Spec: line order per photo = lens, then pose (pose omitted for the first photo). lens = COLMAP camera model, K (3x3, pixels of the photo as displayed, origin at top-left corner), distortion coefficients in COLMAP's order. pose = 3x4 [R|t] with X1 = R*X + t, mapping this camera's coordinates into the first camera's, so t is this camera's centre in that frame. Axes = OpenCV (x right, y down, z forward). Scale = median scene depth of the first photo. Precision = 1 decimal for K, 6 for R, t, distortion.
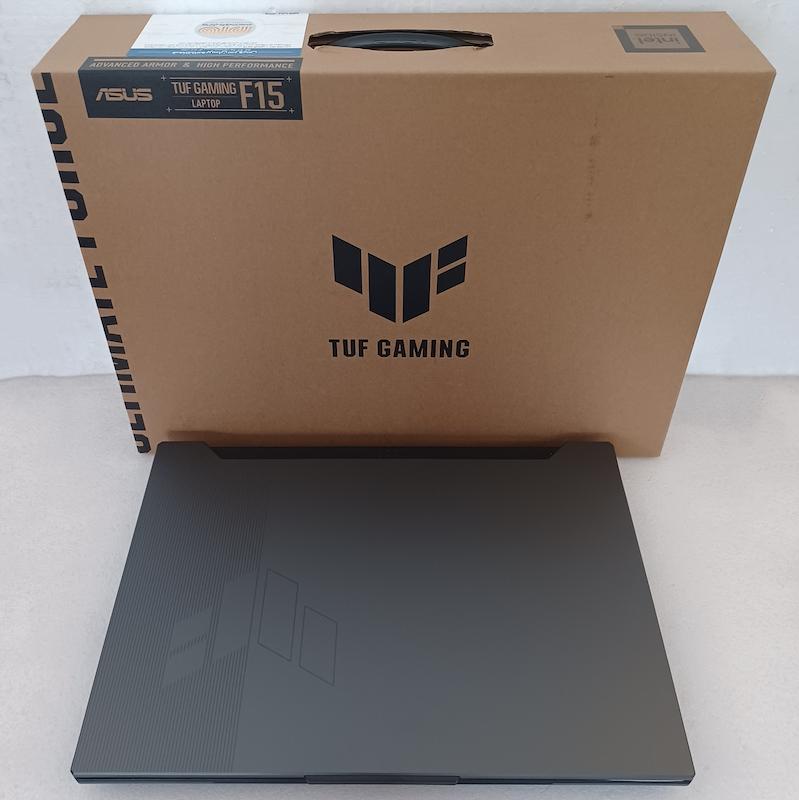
lens RADIAL K [[844.9, 0, 396.3], [0, 844.9, 398.0], [0, 0, 1]] dist [0.021727, 0.000000]
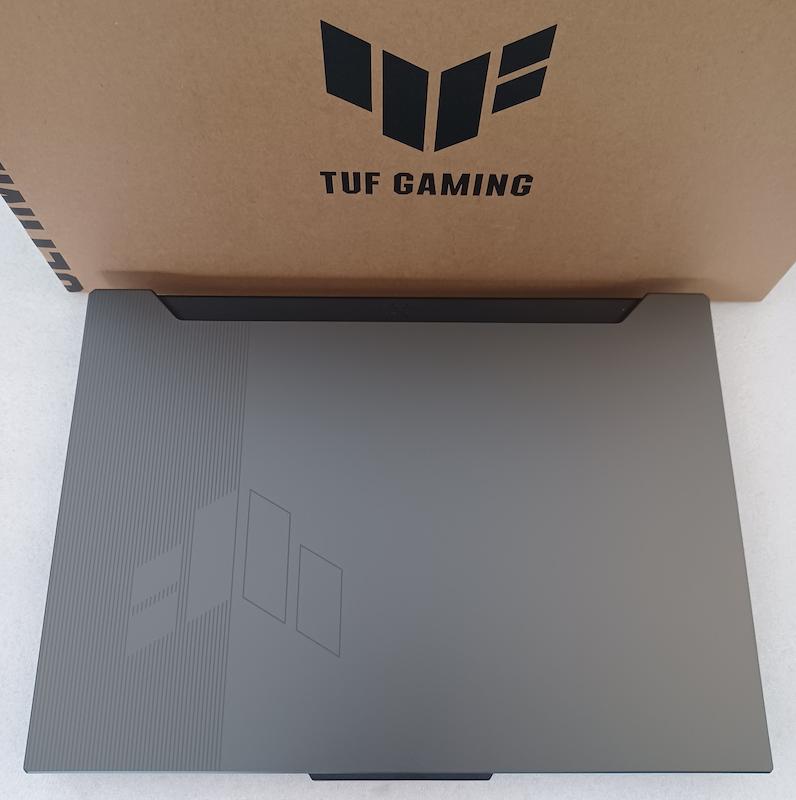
lens RADIAL K [[794.8, 0, 396.3], [0, 794.8, 401.7], [0, 0, 1]] dist [0.011527, 0.000000]
pose [[0.999888, 0.007695, 0.012850, -0.027049], [-0.012615, 0.895199, 0.445488, -0.184659], [-0.008075, -0.445600, 0.895196, 0.367747]]
